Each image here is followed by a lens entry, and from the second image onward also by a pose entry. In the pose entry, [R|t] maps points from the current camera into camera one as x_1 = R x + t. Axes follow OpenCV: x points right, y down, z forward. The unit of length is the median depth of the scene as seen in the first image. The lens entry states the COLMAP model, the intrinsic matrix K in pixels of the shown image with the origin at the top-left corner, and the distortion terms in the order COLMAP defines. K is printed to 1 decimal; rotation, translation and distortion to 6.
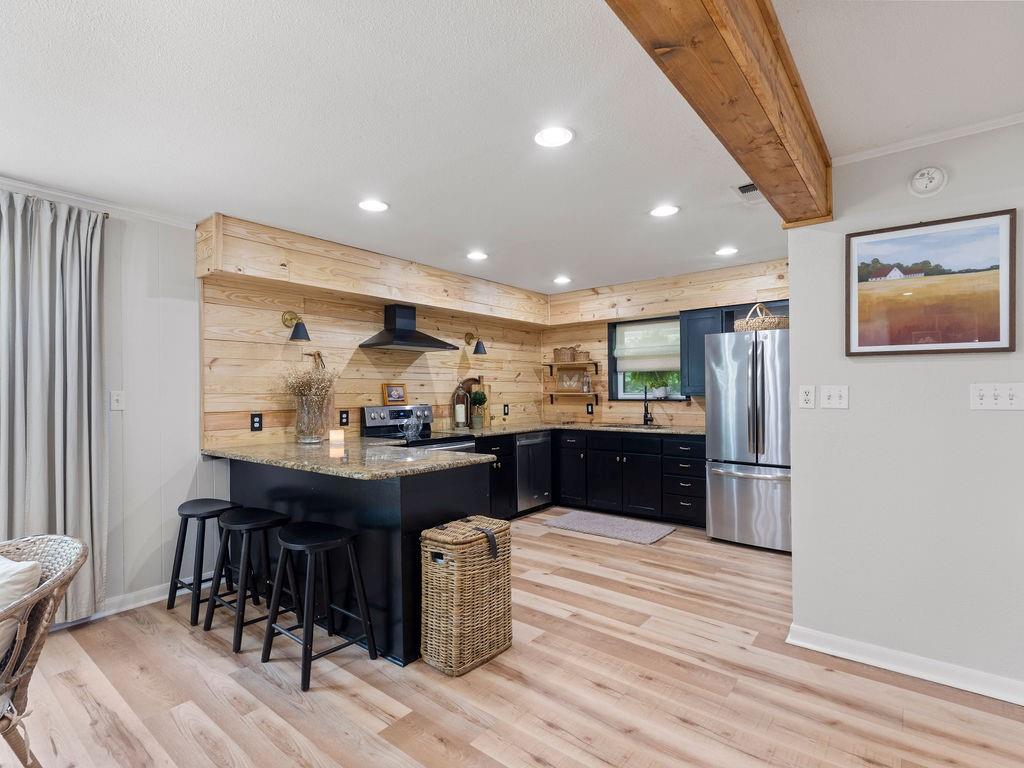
lens RADIAL K [[506.1, 0, 511.2], [0, 506.1, 385.4], [0, 0, 1]] dist [-0.002326, 0.000172]
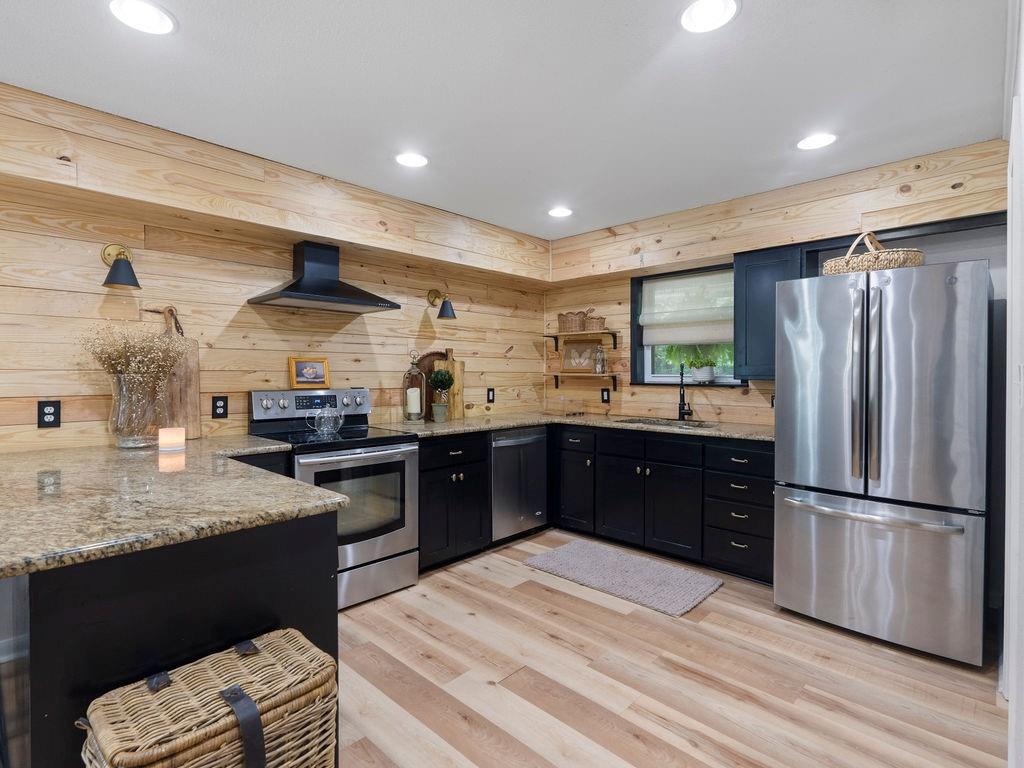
lens RADIAL K [[510.0, 0, 509.8], [0, 510.0, 372.5], [0, 0, 1]] dist [-0.001721, 0.000006]
pose [[0.996207, 0.009938, -0.086450, 0.109369], [-0.008832, 0.999874, 0.013168, 0.005584], [0.086570, -0.012355, 0.996169, 0.337701]]
